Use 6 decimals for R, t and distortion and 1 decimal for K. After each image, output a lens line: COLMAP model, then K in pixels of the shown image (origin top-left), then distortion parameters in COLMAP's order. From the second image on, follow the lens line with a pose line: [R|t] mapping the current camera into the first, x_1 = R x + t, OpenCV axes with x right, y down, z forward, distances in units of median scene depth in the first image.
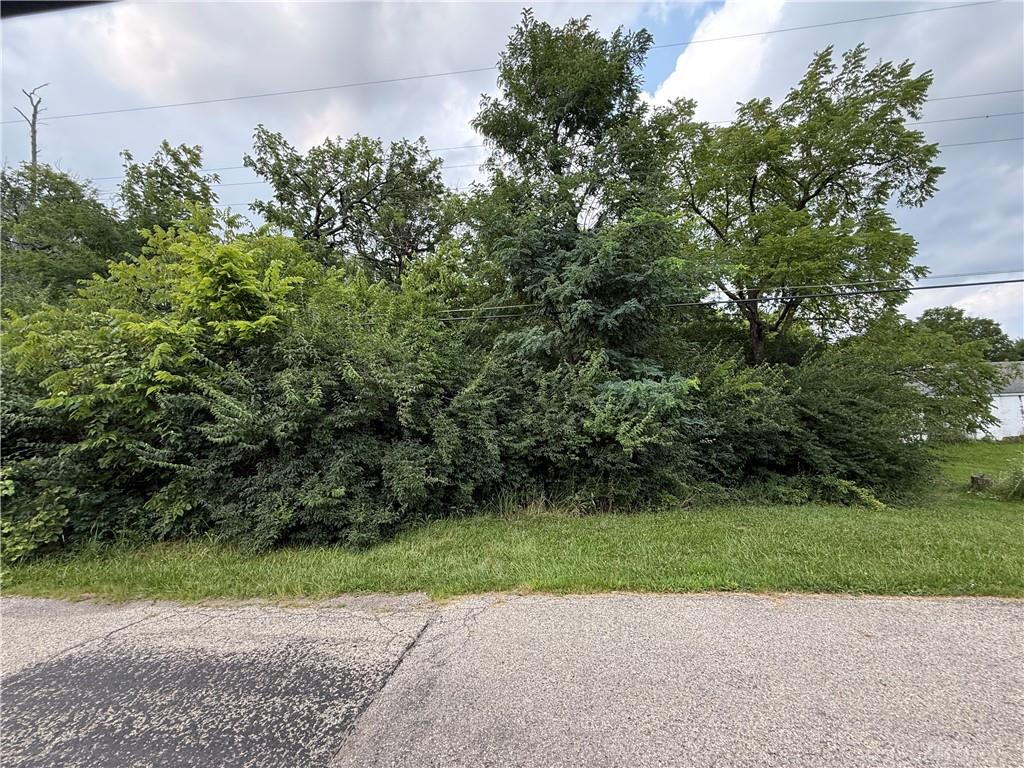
lens RADIAL K [[414.5, 0, 520.5], [0, 414.5, 375.0], [0, 0, 1]] dist [-0.002457, -0.000986]
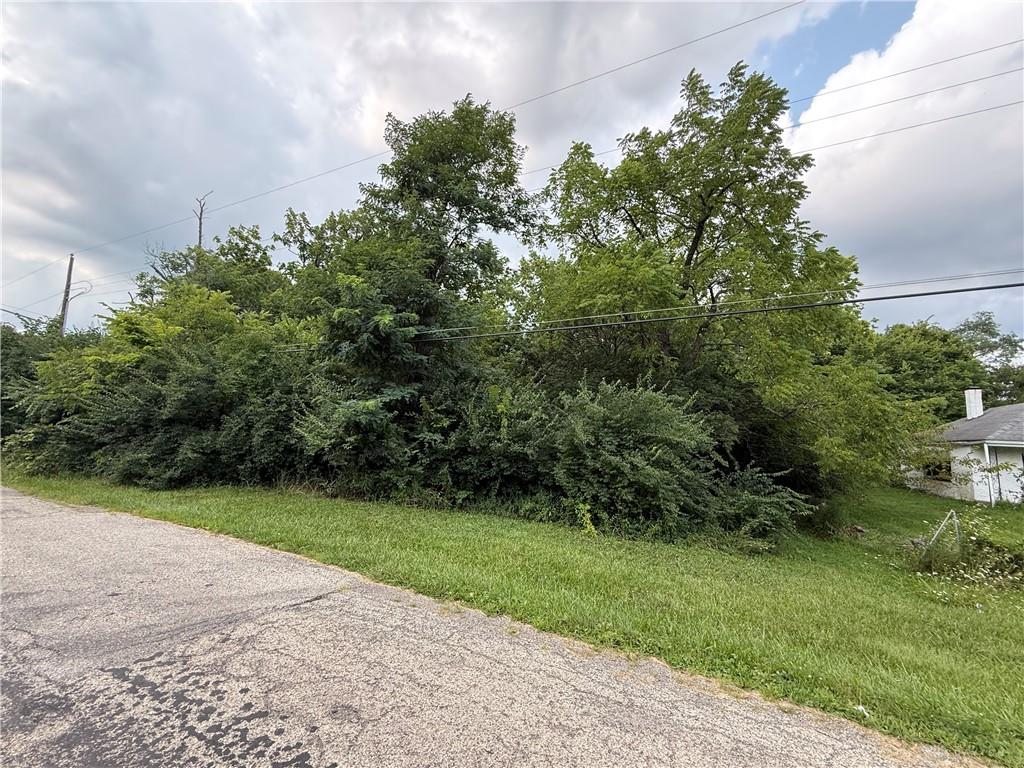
lens RADIAL K [[414.5, 0, 514.8], [0, 414.5, 377.3], [0, 0, 1]] dist [-0.002457, -0.000986]
pose [[0.936319, 0.026874, -0.350120, 0.578339], [-0.036561, 0.999109, -0.021086, -0.026125], [0.349241, 0.032544, 0.936467, -0.033558]]
